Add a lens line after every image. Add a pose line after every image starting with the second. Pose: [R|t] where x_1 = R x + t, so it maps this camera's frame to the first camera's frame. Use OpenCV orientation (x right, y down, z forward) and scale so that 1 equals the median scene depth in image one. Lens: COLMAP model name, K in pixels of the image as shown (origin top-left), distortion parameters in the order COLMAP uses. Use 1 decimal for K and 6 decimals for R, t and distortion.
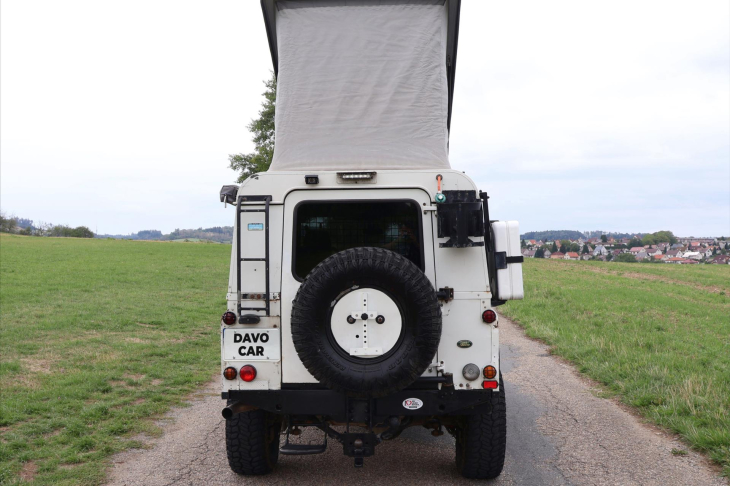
lens RADIAL K [[837.6, 0, 367.5], [0, 837.6, 239.5], [0, 0, 1]] dist [-0.124911, 0.024320]
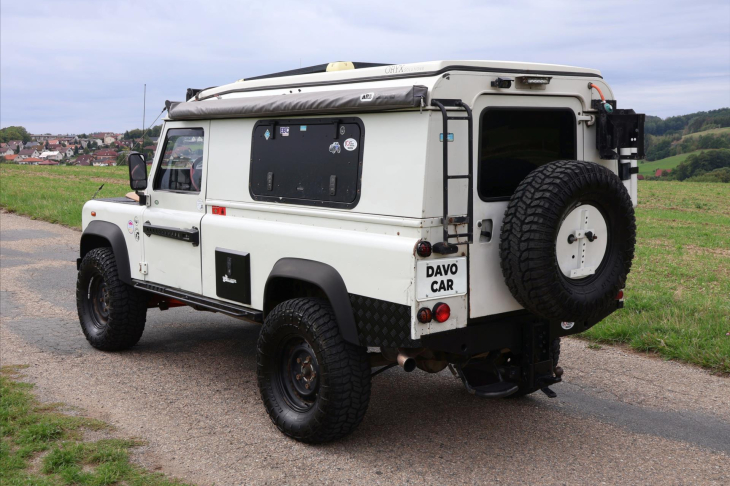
lens RADIAL K [[958.0, 0, 367.1], [0, 958.0, 227.8], [0, 0, 1]] dist [0.021515, 0.014479]
pose [[0.755255, -0.059765, 0.652701, -0.822600], [-0.003232, 0.995482, 0.094891, -0.015580], [-0.655423, -0.073776, 0.751650, 0.327575]]
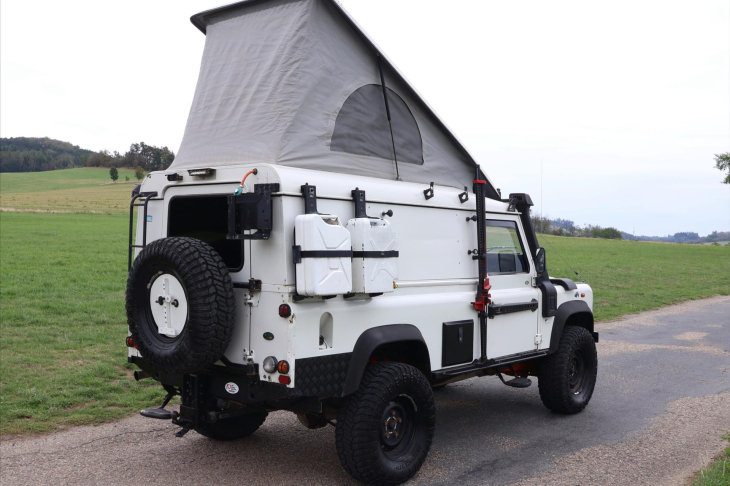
lens RADIAL K [[793.1, 0, 365.6], [0, 793.1, 229.9], [0, 0, 1]] dist [-0.113113, 0.011555]
pose [[0.798259, 0.014524, -0.602139, 0.772116], [-0.022361, 0.999735, -0.005529, -0.000017], [0.601899, 0.017878, 0.798372, 0.304479]]
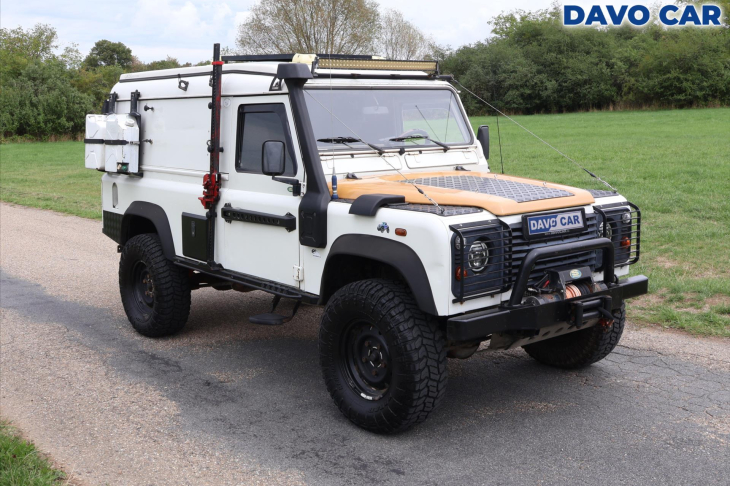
lens RADIAL K [[859.3, 0, 342.9], [0, 859.3, 177.6], [0, 0, 1]] dist [-0.103646, -0.030752]
pose [[-0.761313, 0.068338, -0.644774, 0.800551], [0.024330, 0.996741, 0.076915, -0.015823], [0.647928, 0.042869, -0.760494, 2.407146]]
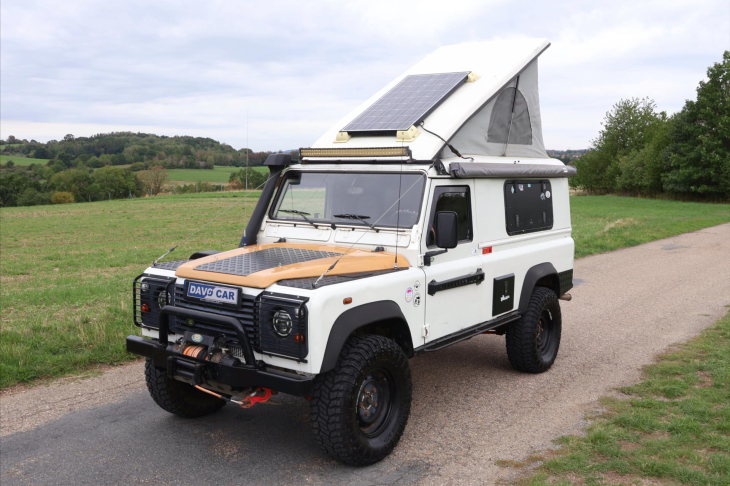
lens RADIAL K [[732.6, 0, 362.1], [0, 732.6, 229.0], [0, 0, 1]] dist [-0.120320, 0.026595]
pose [[-0.840065, -0.045396, 0.540584, -0.627577], [-0.007597, 0.997379, 0.071950, -0.039262], [-0.542433, 0.056336, -0.838208, 2.522273]]
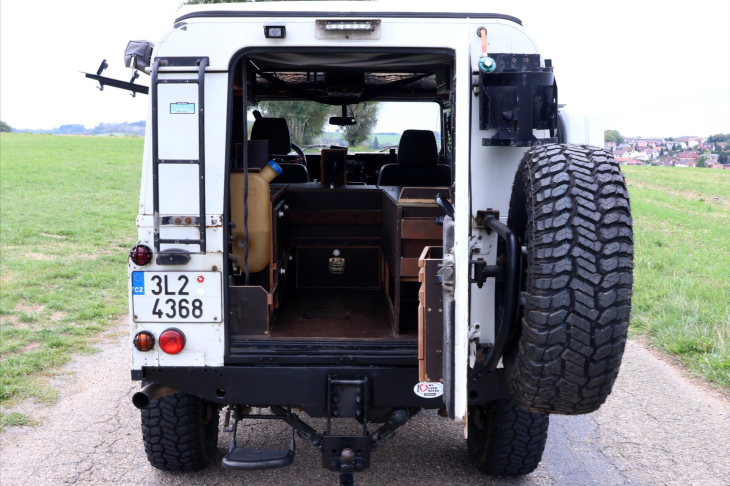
lens RADIAL K [[878.6, 0, 321.4], [0, 878.6, 247.4], [0, 0, 1]] dist [-0.115300, -0.004260]
pose [[0.999745, 0.006150, 0.021720, -0.044663], [-0.008863, 0.991851, 0.127097, 0.003852], [-0.020761, -0.127257, 0.991652, 0.344334]]
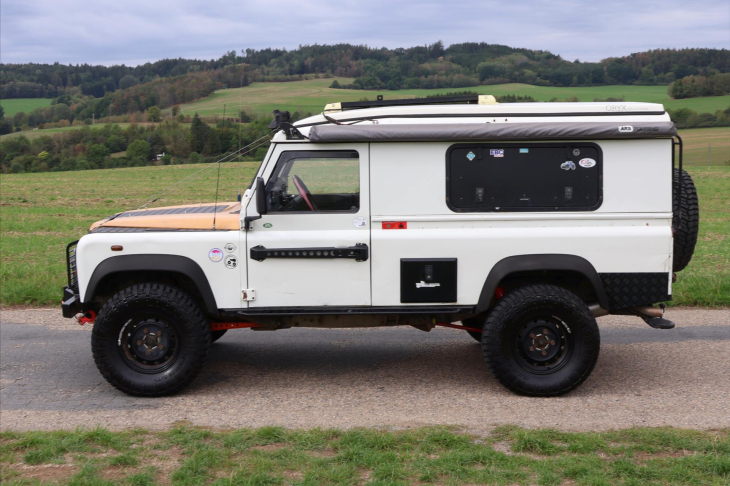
lens RADIAL K [[958.0, 0, 367.1], [0, 958.0, 227.8], [0, 0, 1]] dist [0.021515, 0.014479]
pose [[-0.066088, -0.106927, 0.992068, -1.514780], [0.003439, 0.994211, 0.107387, -0.063121], [-0.997808, 0.010509, -0.065337, 1.527562]]
